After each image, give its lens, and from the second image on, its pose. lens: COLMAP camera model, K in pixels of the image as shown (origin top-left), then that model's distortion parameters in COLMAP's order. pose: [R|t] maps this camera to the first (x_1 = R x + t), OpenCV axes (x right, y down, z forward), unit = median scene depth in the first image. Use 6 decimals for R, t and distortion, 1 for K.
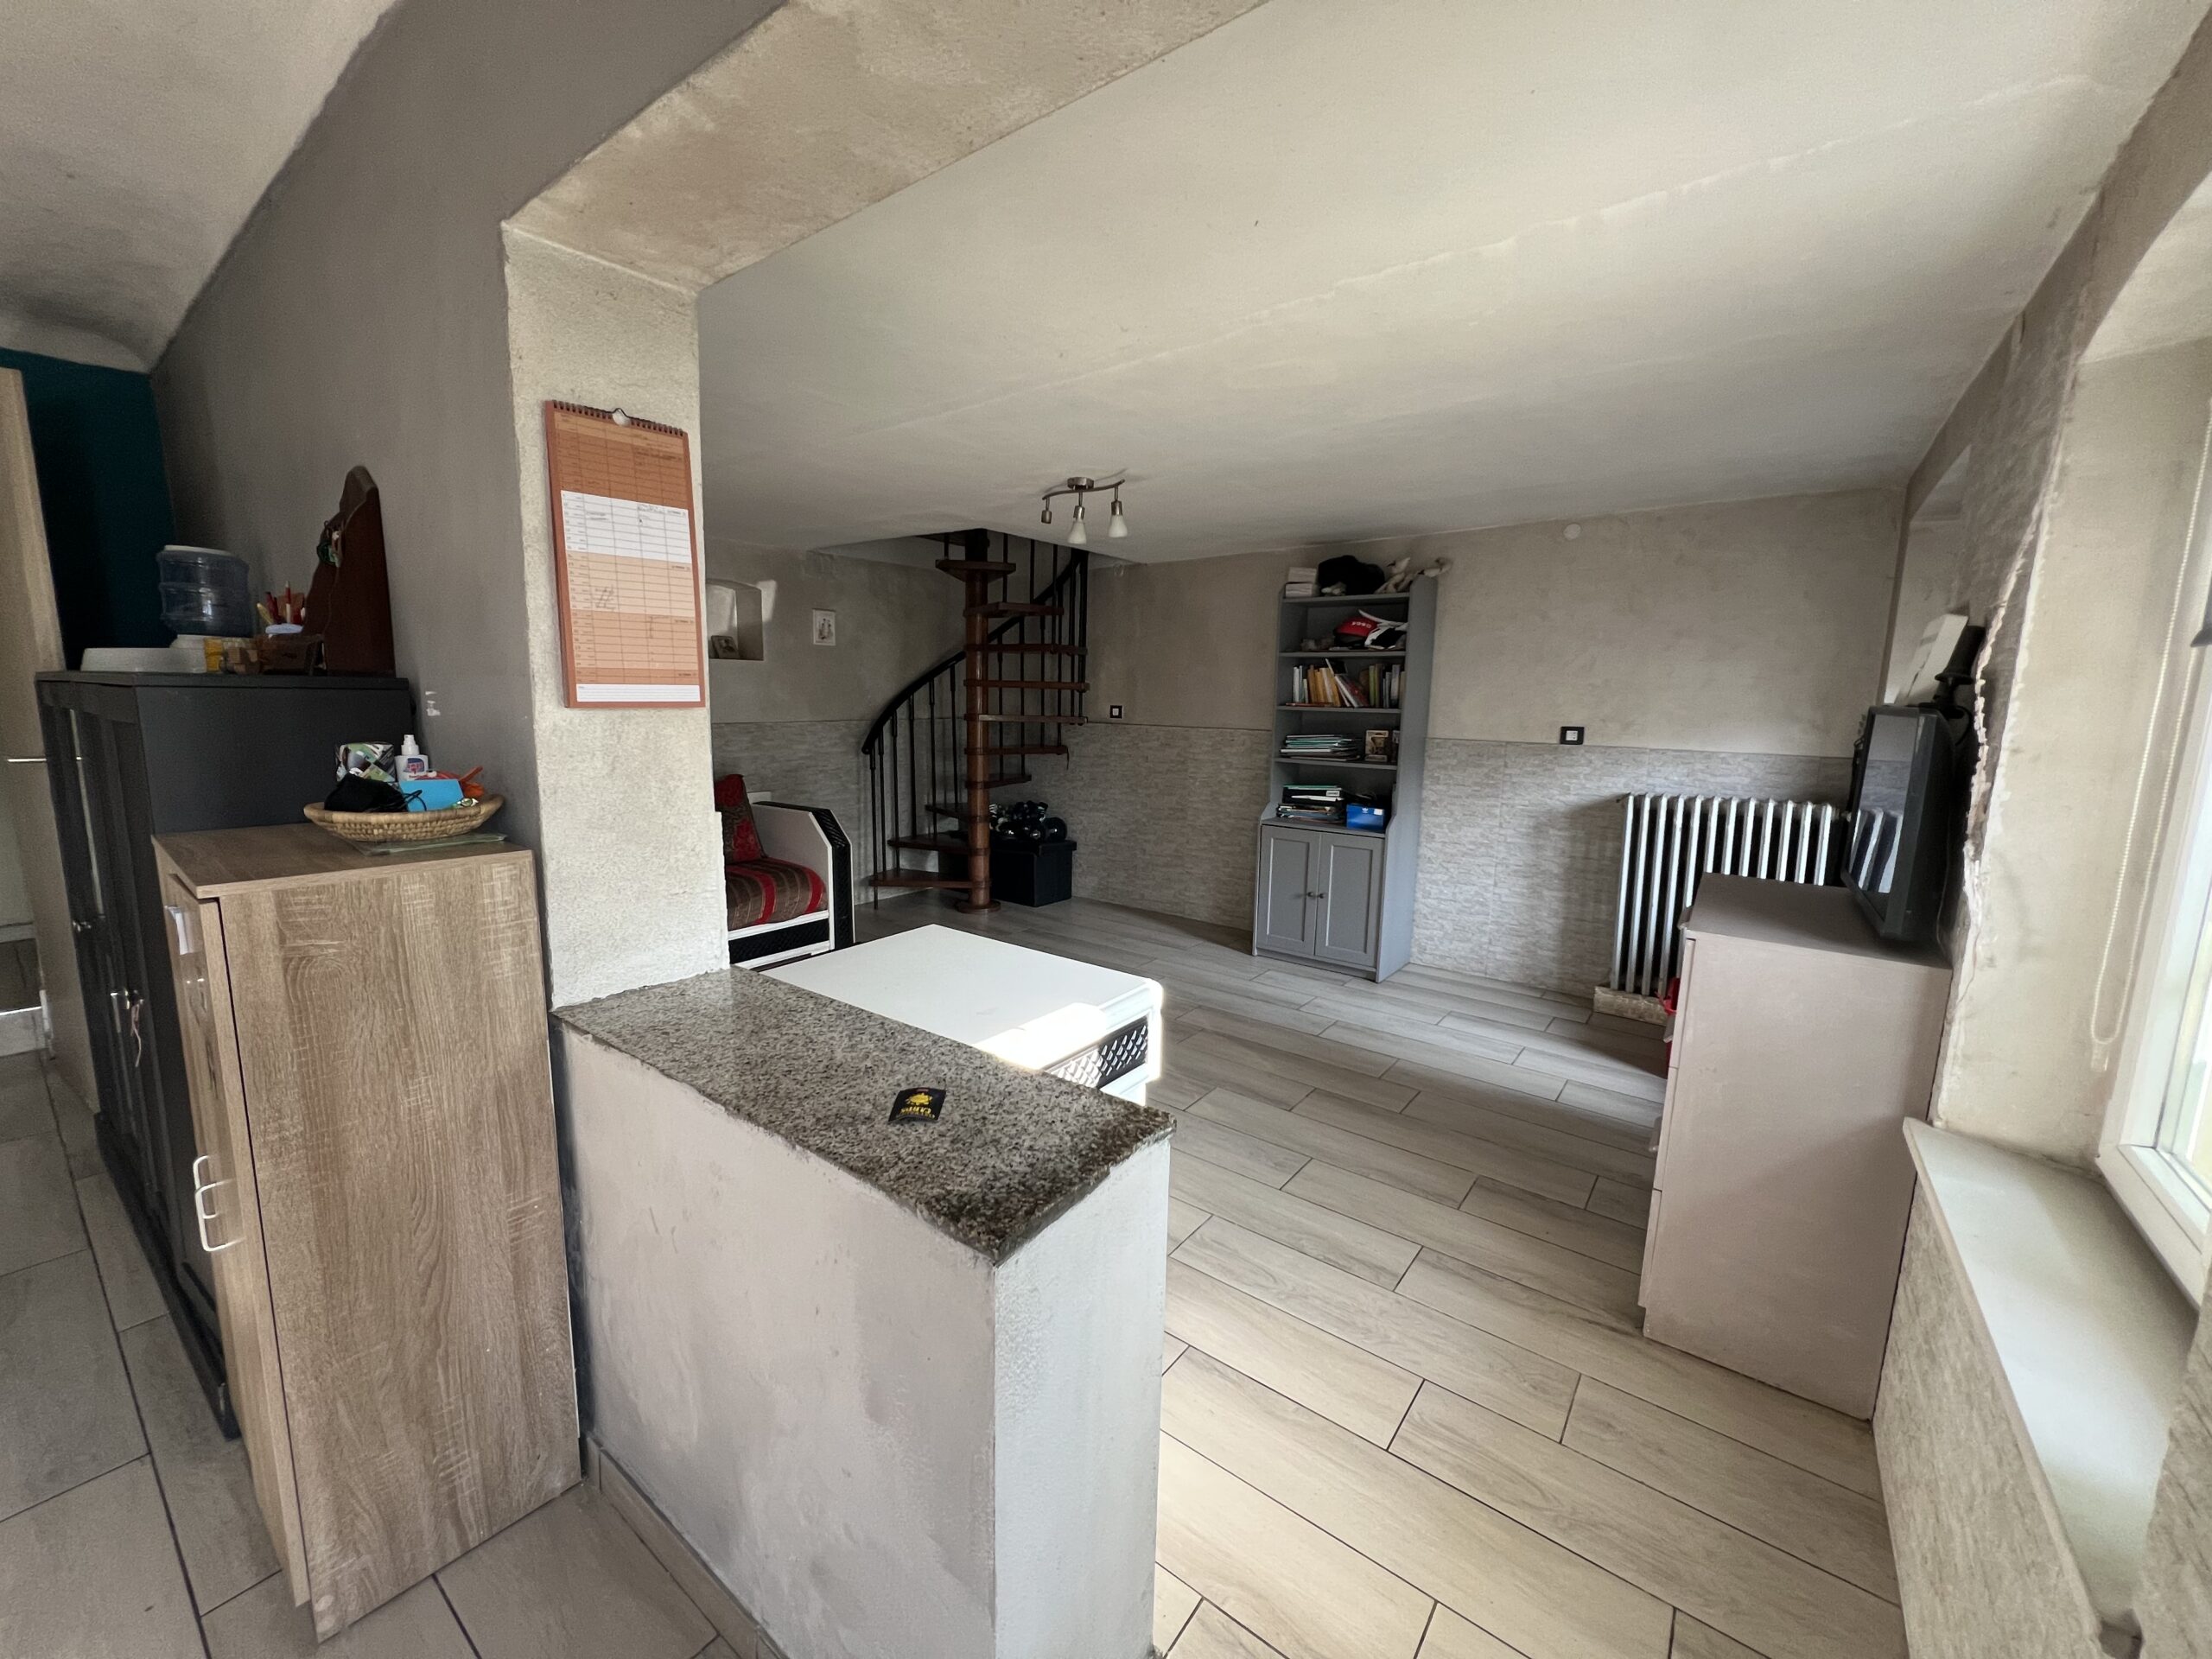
lens RADIAL K [[872.3, 0, 1100.6], [0, 872.3, 825.6], [0, 0, 1]] dist [0.001630, 0.000090]
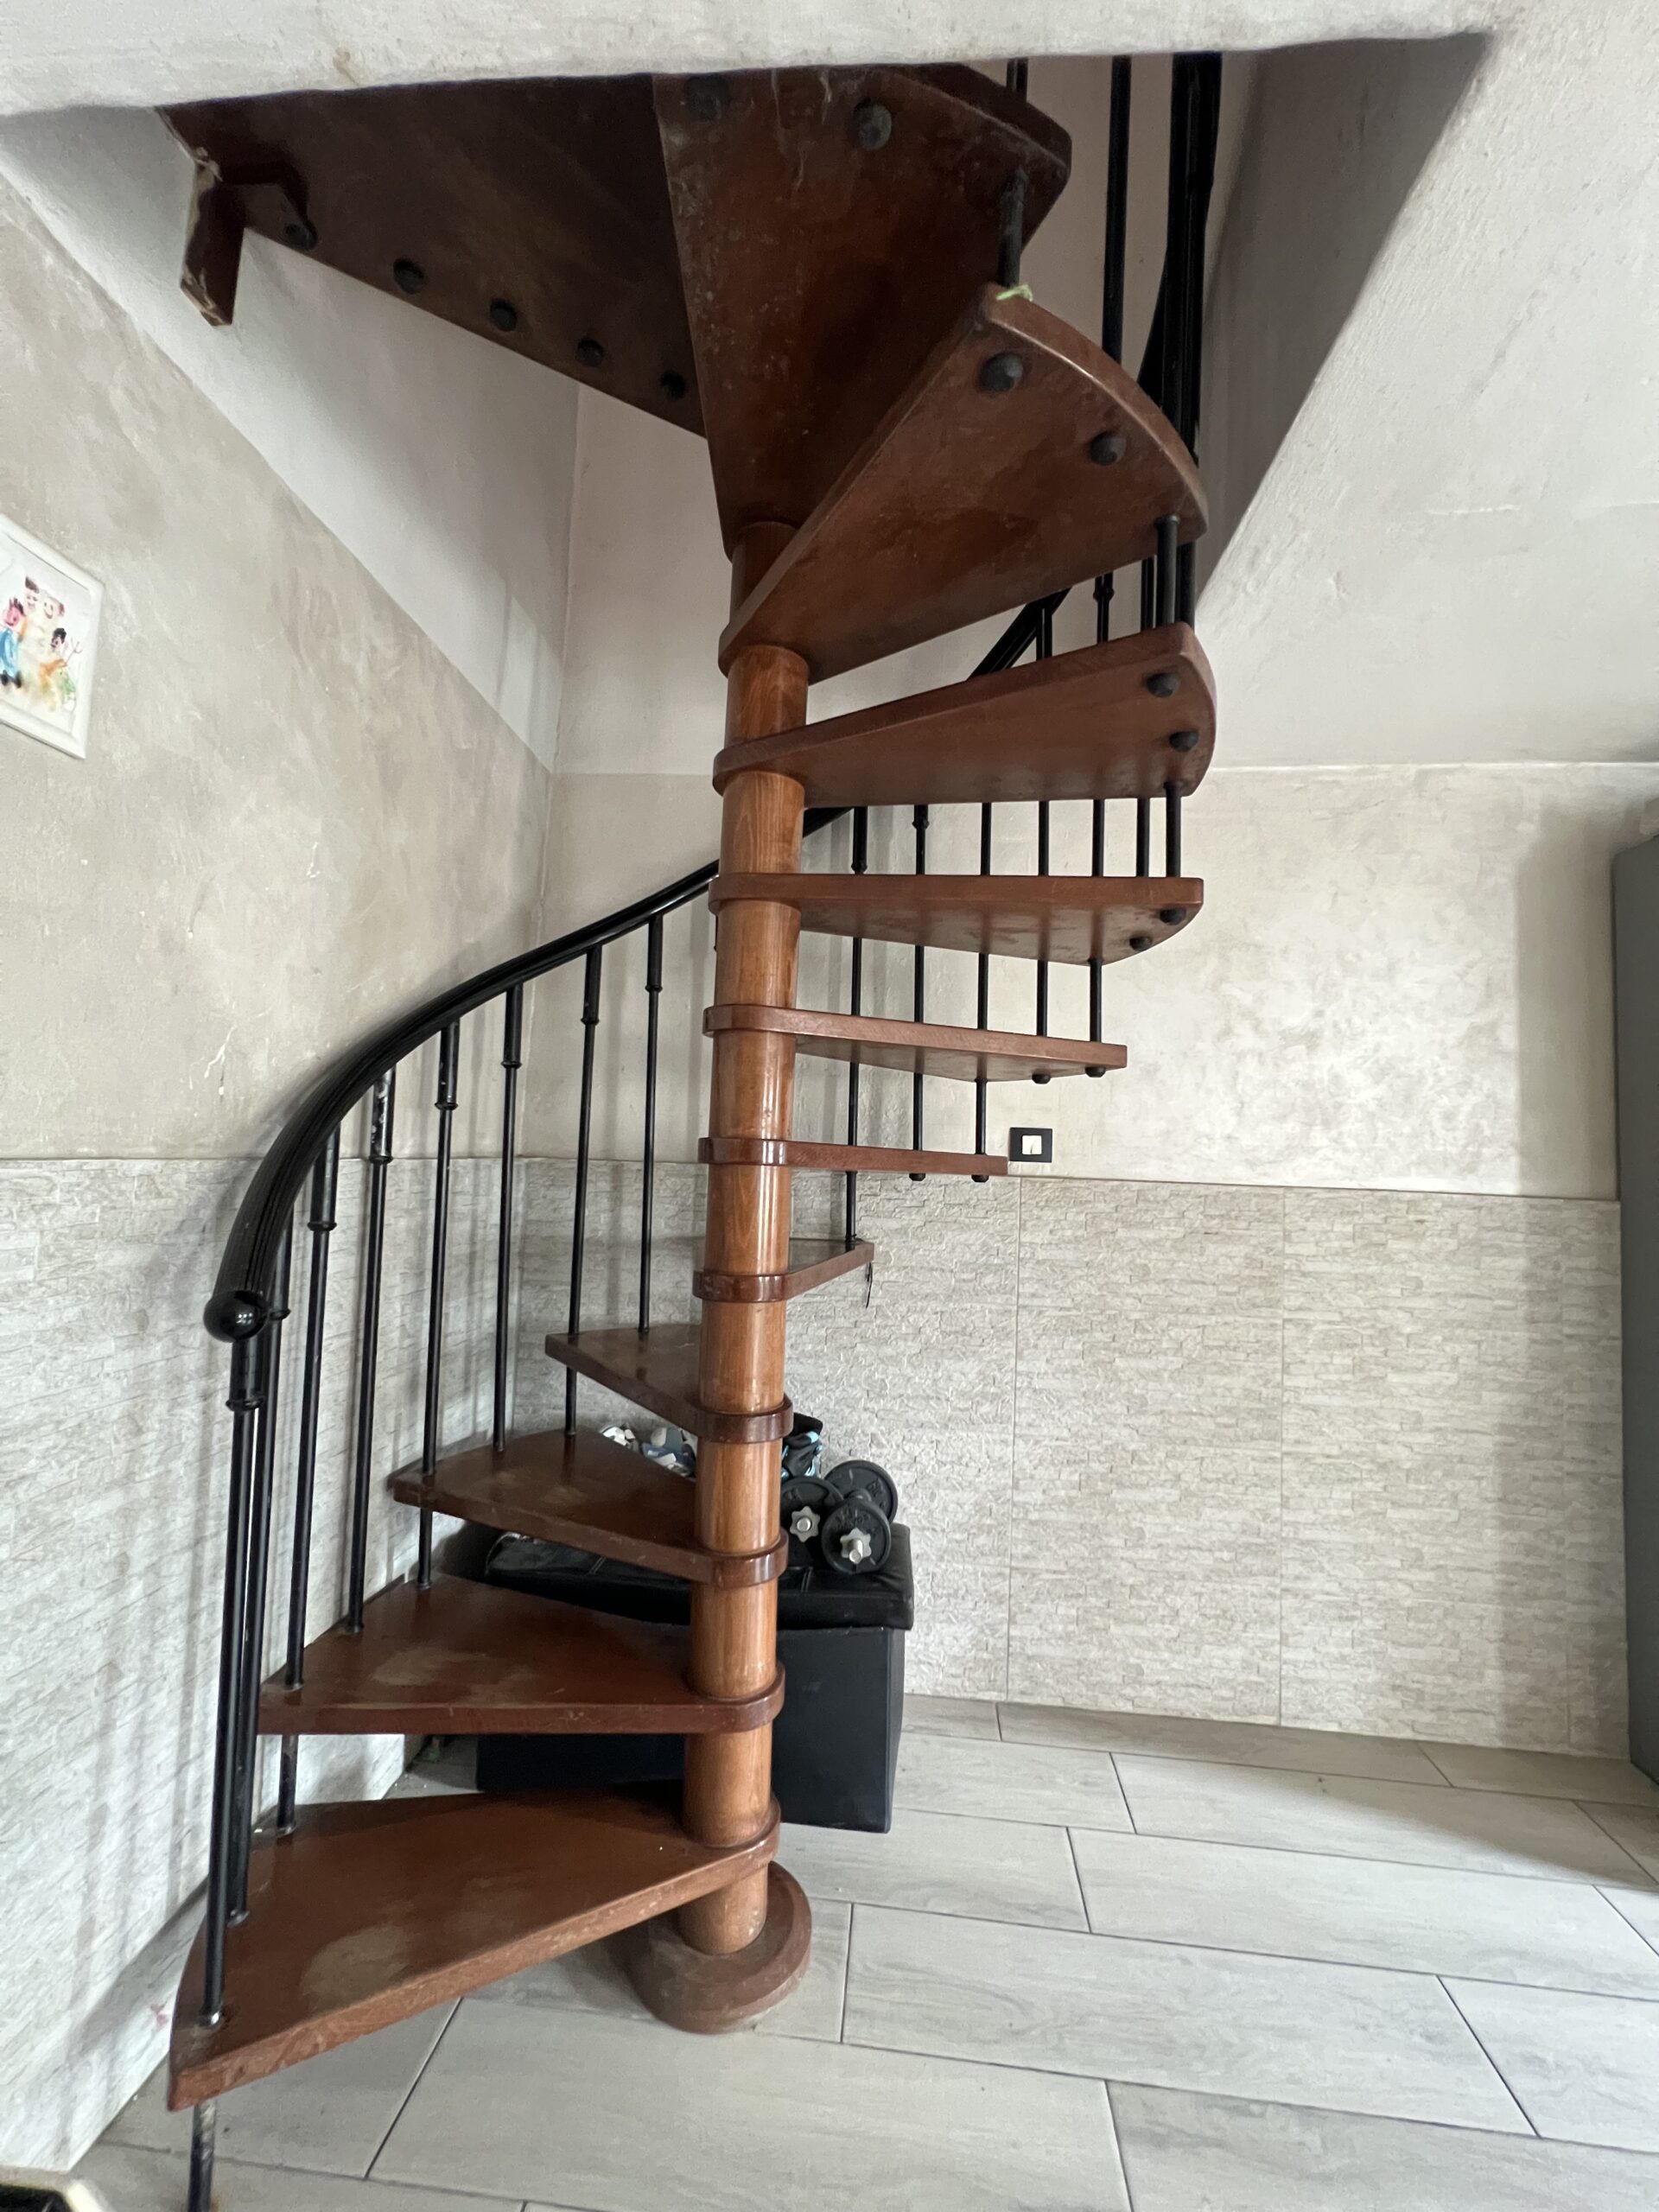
lens RADIAL K [[887.7, 0, 834.2], [0, 887.7, 1102.4], [0, 0, 1]] dist [0.000640, 0.000042]
pose [[0.846538, 0.045271, 0.530400, -0.317321], [0.058005, 0.982600, -0.176446, -0.109589], [-0.529159, 0.180134, 0.829182, 0.923820]]
